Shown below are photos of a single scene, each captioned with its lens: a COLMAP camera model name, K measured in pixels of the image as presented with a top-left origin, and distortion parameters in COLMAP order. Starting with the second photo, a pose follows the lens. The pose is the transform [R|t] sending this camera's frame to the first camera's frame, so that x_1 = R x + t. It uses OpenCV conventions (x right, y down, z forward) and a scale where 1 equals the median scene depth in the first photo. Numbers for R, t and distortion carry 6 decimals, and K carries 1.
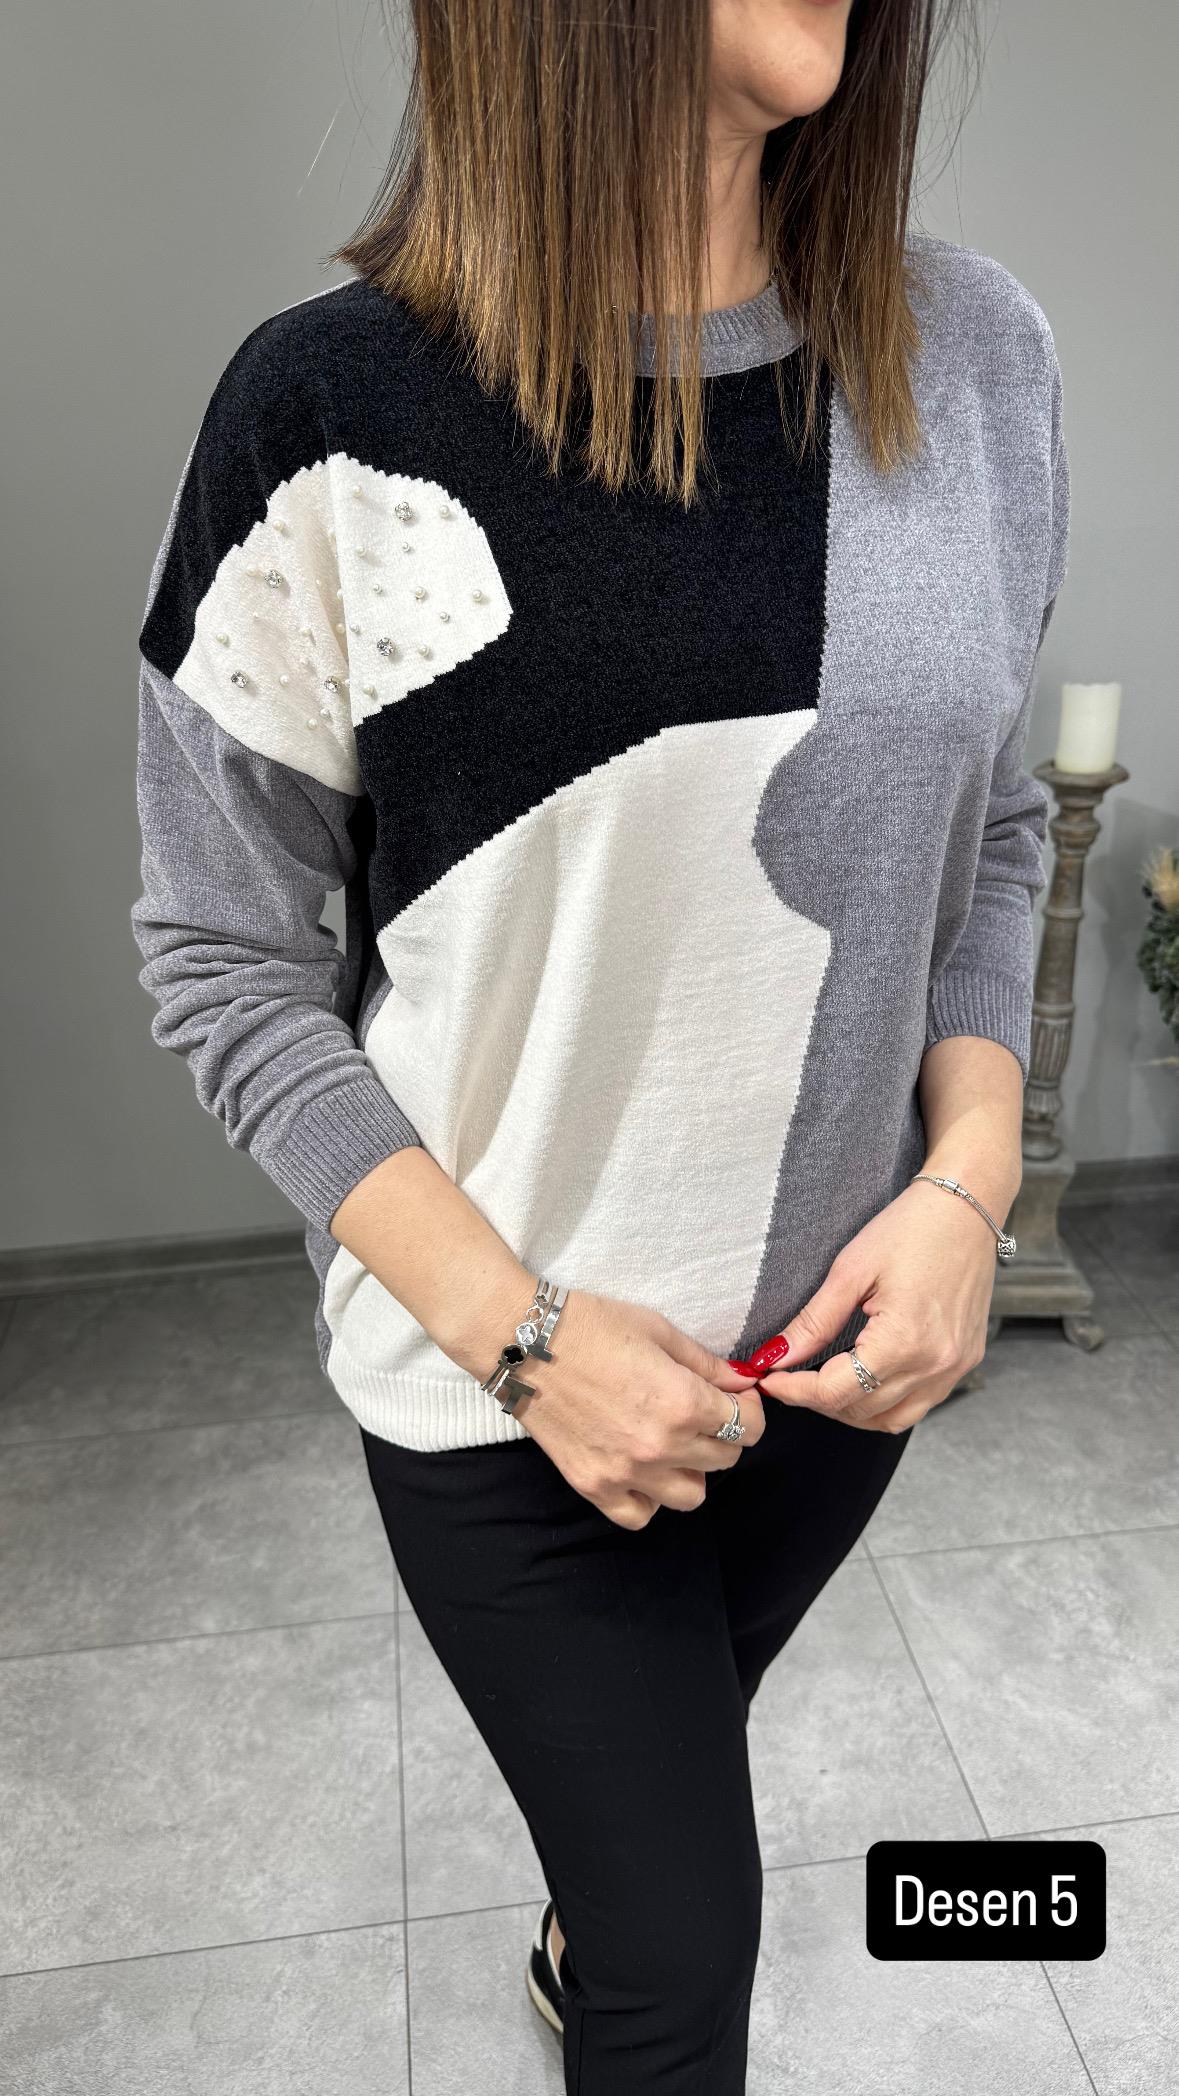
lens RADIAL K [[1466.2, 0, 607.2], [0, 1466.2, 1051.4], [0, 0, 1]] dist [-0.003844, -0.011642]
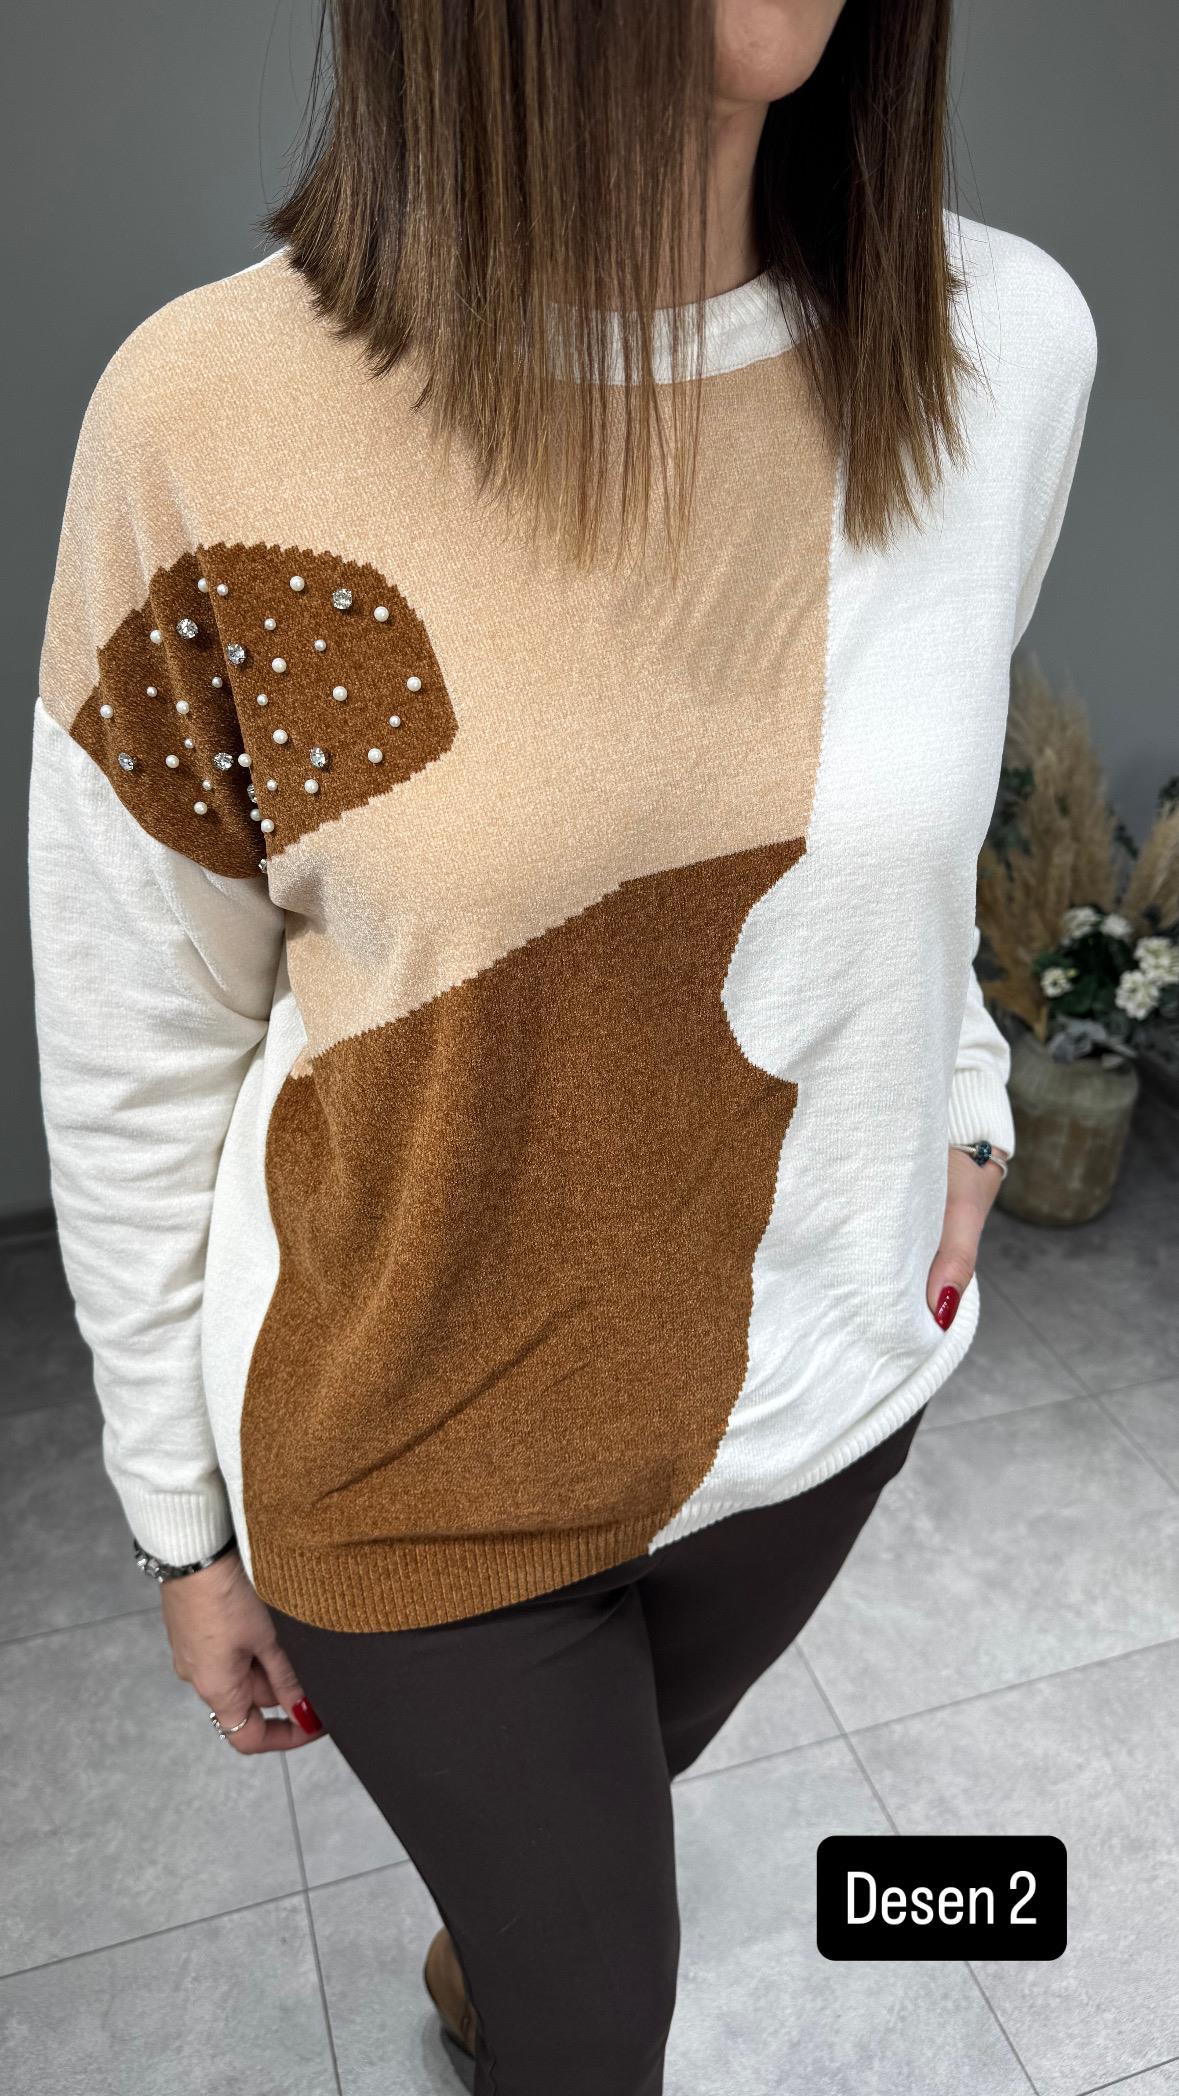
lens RADIAL K [[1466.2, 0, 591.4], [0, 1466.2, 1041.1], [0, 0, 1]] dist [-0.003844, -0.011642]
pose [[0.984286, -0.054800, 0.167865, -0.069685], [0.043334, 0.996519, 0.071220, -0.052925], [-0.171184, -0.062827, 0.983234, -0.001263]]
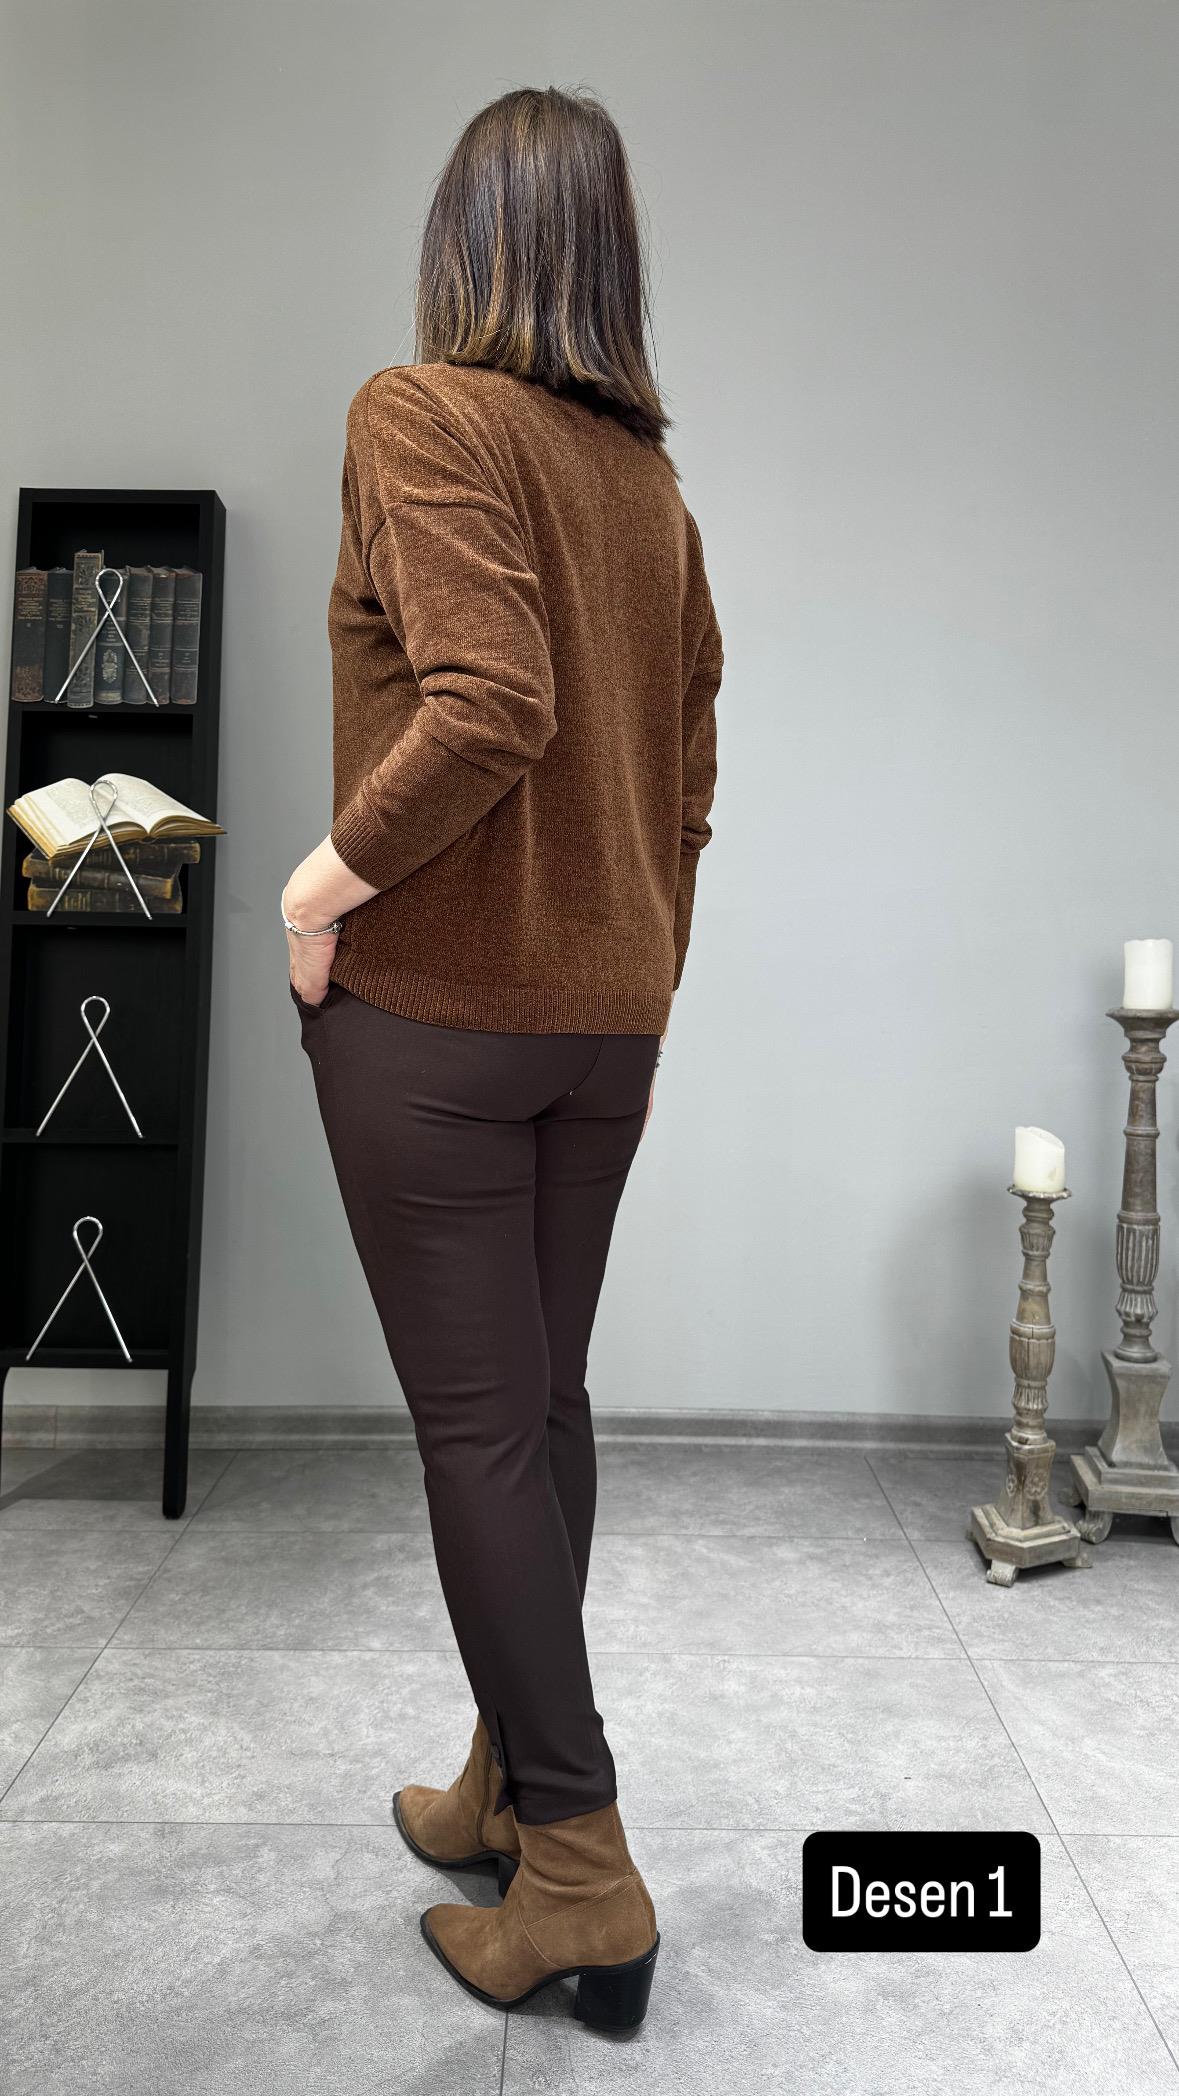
lens RADIAL K [[1466.2, 0, 594.9], [0, 1466.2, 1017.4], [0, 0, 1]] dist [-0.003844, -0.011642]
pose [[0.988027, 0.039594, -0.149116, 0.053698], [-0.092570, 0.925343, -0.367658, 0.368614], [0.123426, 0.377059, 0.917928, -0.236540]]
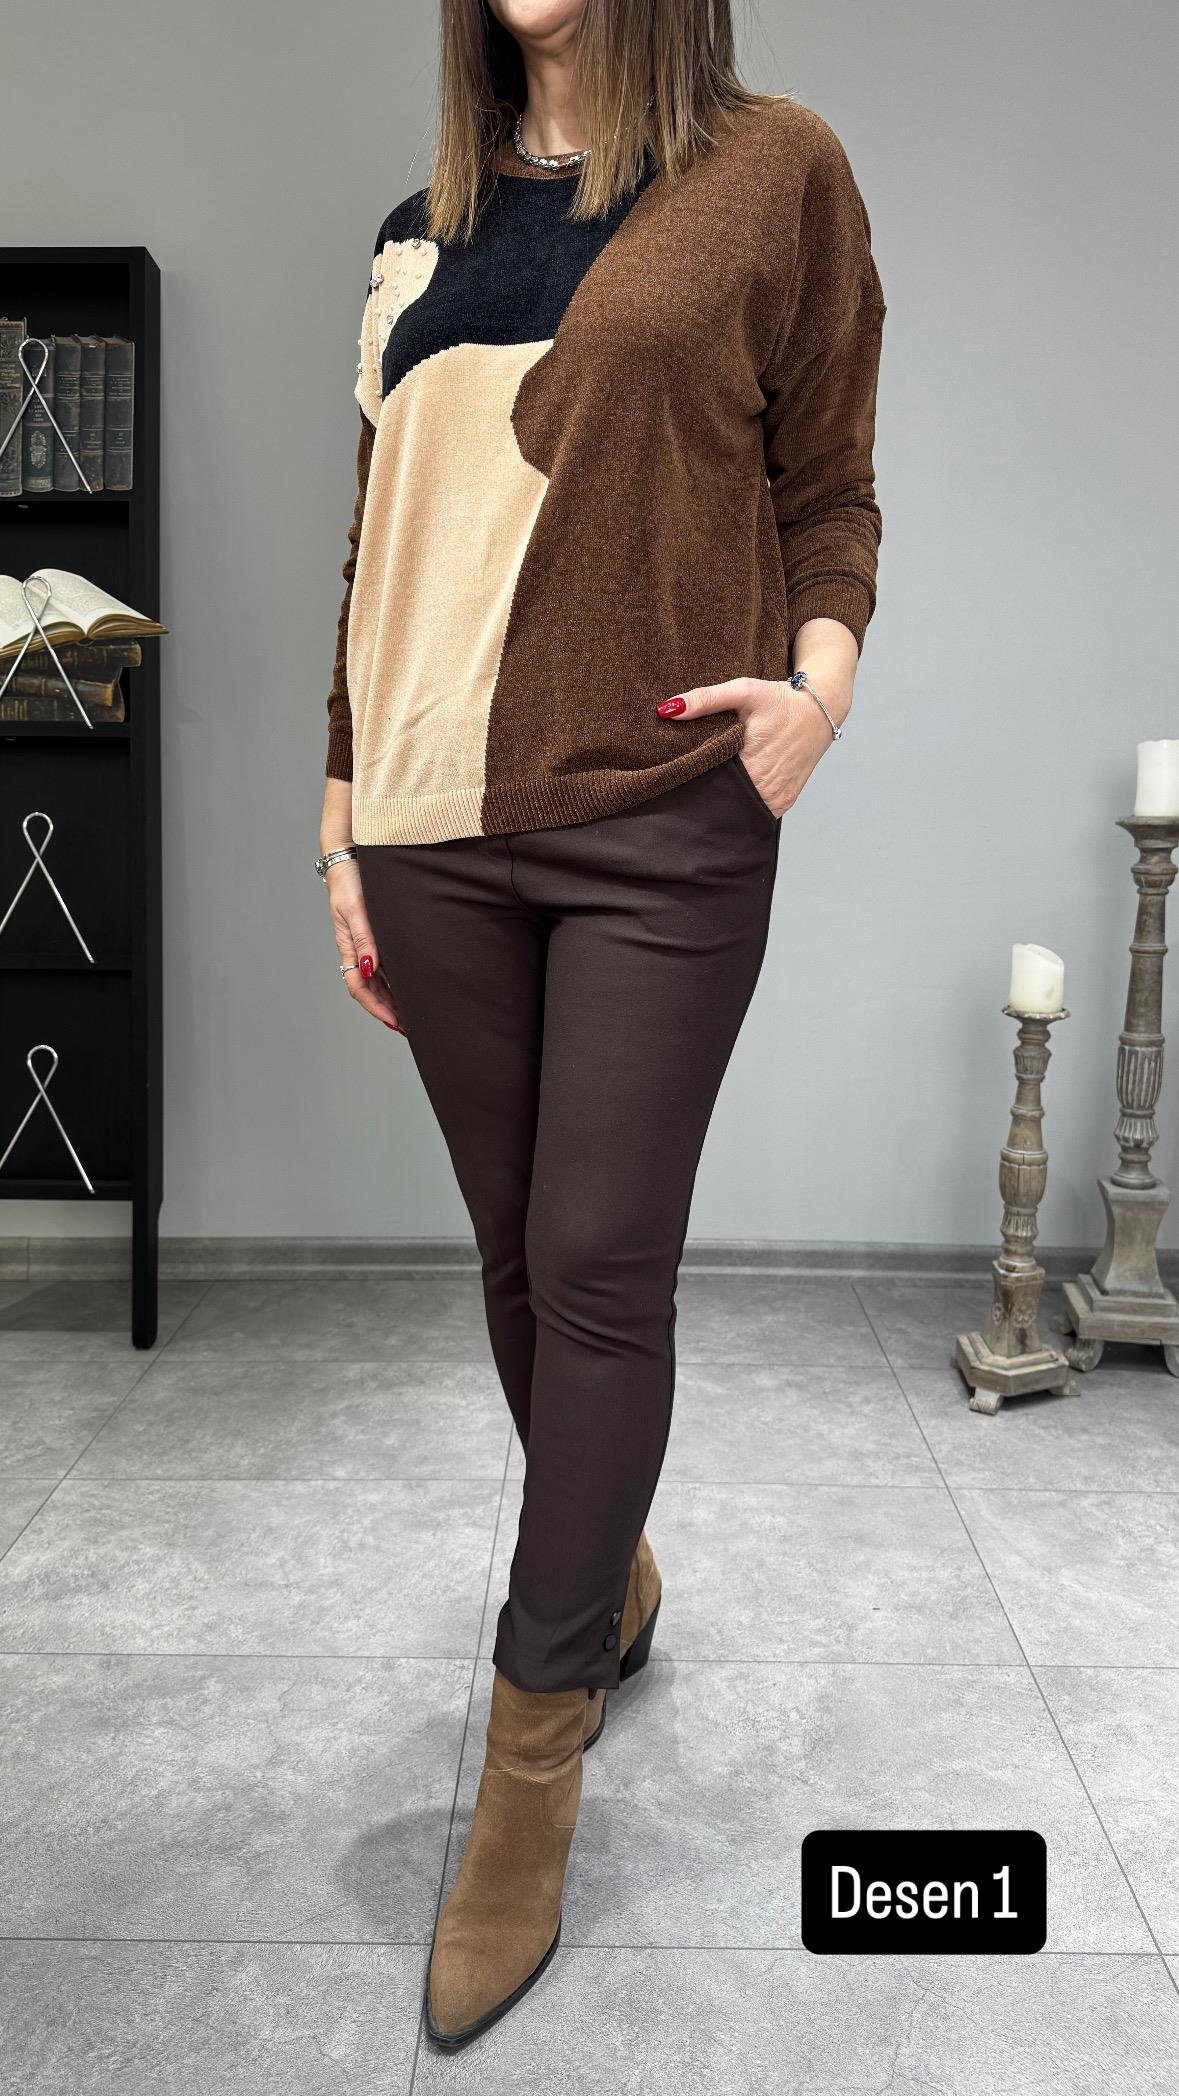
lens RADIAL K [[1466.2, 0, 600.0], [0, 1466.2, 1027.1], [0, 0, 1]] dist [-0.003844, -0.011642]
pose [[0.986591, 0.051197, -0.154974, 0.087690], [-0.089969, 0.962830, -0.254682, 0.354442], [0.136175, 0.265210, 0.954526, -0.148384]]
